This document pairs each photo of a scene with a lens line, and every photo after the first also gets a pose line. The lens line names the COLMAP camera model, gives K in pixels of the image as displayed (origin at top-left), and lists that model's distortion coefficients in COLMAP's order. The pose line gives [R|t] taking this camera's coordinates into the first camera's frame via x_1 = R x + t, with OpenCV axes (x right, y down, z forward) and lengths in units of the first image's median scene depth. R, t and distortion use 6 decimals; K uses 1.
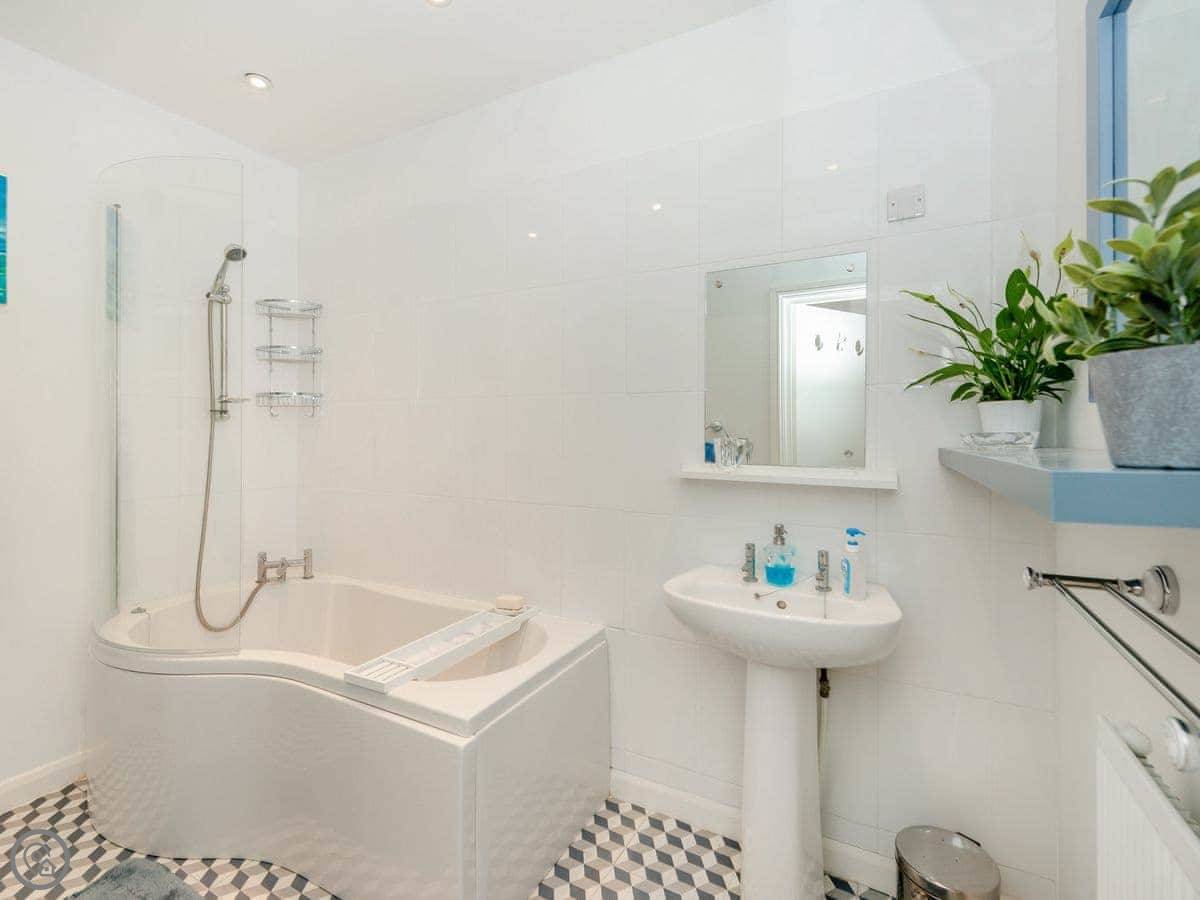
lens RADIAL K [[538.9, 0, 602.0], [0, 538.9, 447.2], [0, 0, 1]] dist [0.004019, -0.000417]
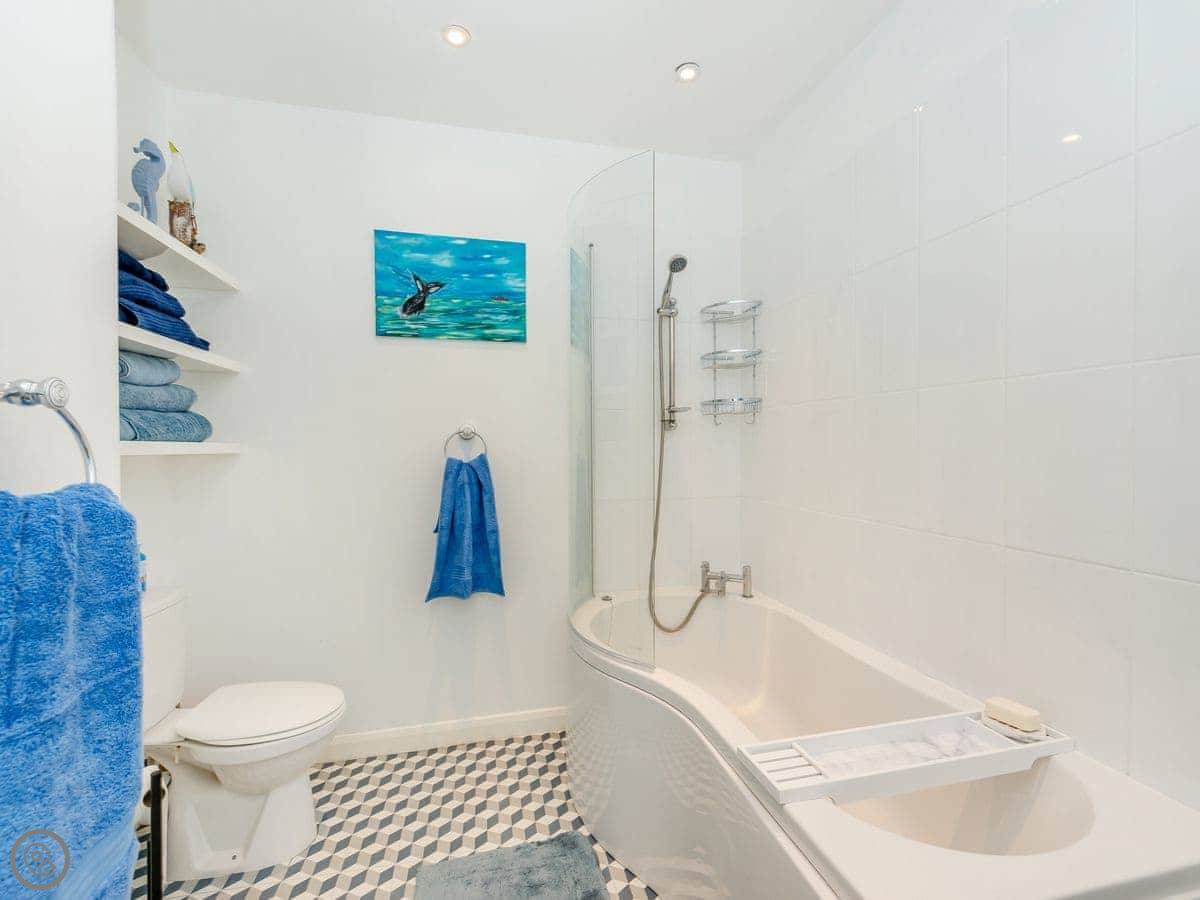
lens RADIAL K [[535.7, 0, 600.0], [0, 535.7, 450.0], [0, 0, 1]] dist [0.024333, -0.012154]
pose [[0.659042, 0.000887, -0.752106, -0.017226], [-0.012619, 0.999872, -0.009878, 0.001690], [0.752000, 0.016001, 0.658968, 0.233826]]
